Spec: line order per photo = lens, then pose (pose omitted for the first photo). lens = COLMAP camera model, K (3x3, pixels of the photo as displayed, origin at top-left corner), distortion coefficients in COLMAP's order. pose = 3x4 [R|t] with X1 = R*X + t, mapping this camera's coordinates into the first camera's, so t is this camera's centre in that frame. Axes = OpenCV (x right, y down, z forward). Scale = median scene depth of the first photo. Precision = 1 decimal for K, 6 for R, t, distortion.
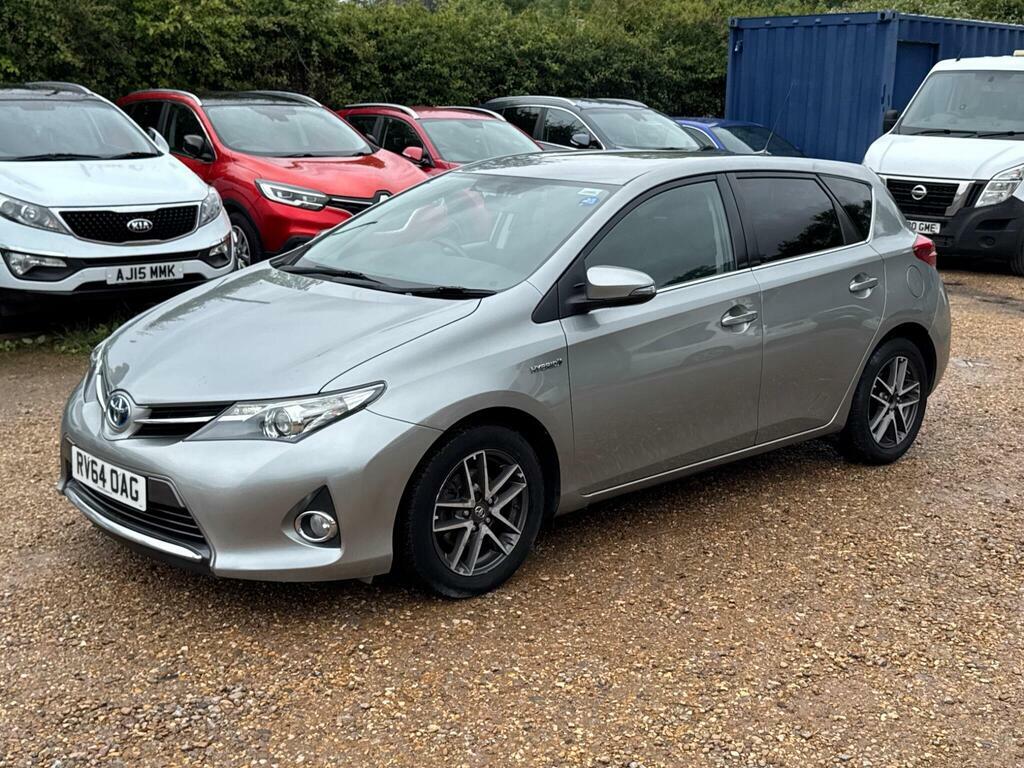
lens RADIAL K [[1280.8, 0, 525.6], [0, 1280.8, 380.2], [0, 0, 1]] dist [0.209827, -0.506522]
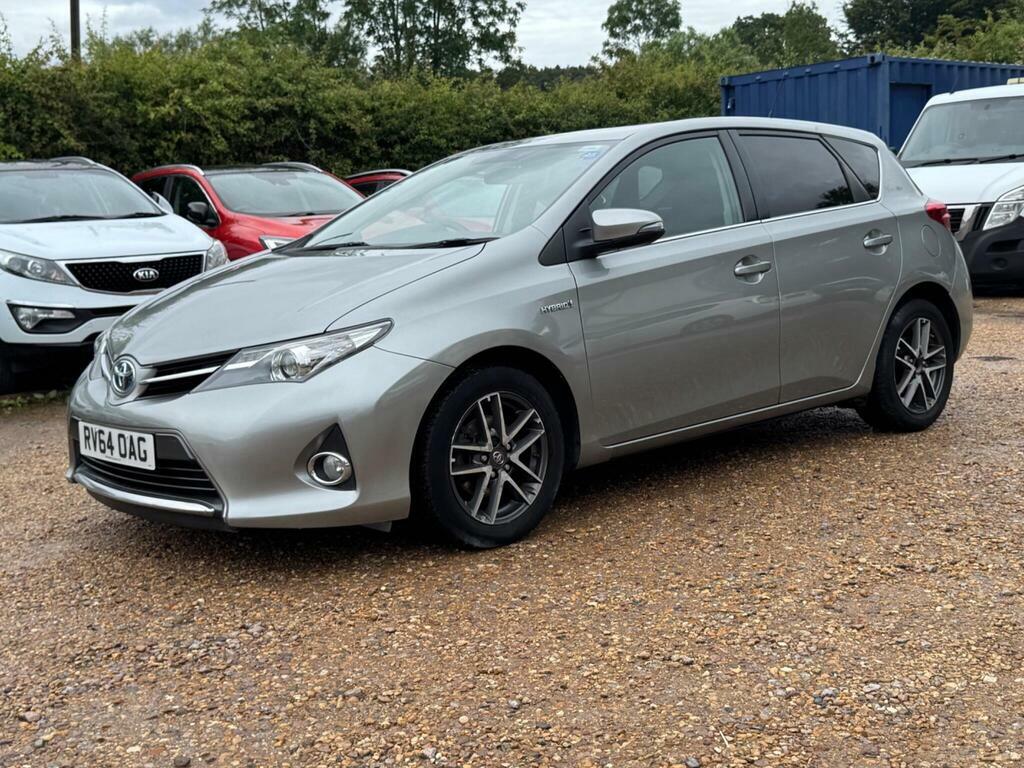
lens RADIAL K [[1281.1, 0, 507.2], [0, 1281.1, 389.6], [0, 0, 1]] dist [0.201945, -0.482298]
pose [[0.997556, -0.065907, -0.023184, -0.002948], [0.063884, 0.994805, -0.079253, 0.123693], [0.028287, 0.077578, 0.996585, 0.033789]]
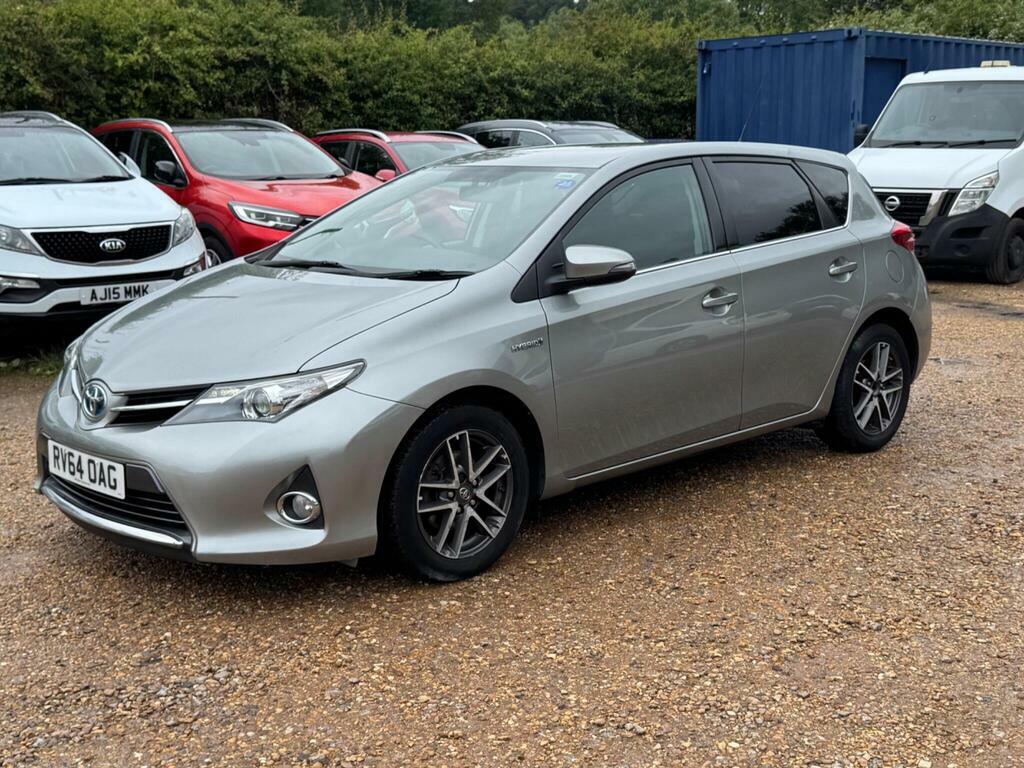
lens RADIAL K [[1280.7, 0, 512.3], [0, 1280.7, 398.1], [0, 0, 1]] dist [0.207723, -0.503523]
pose [[0.999568, -0.028541, 0.007088, -0.003515], [0.028671, 0.999408, -0.019022, 0.047260], [-0.006541, 0.019217, 0.999794, 0.012601]]
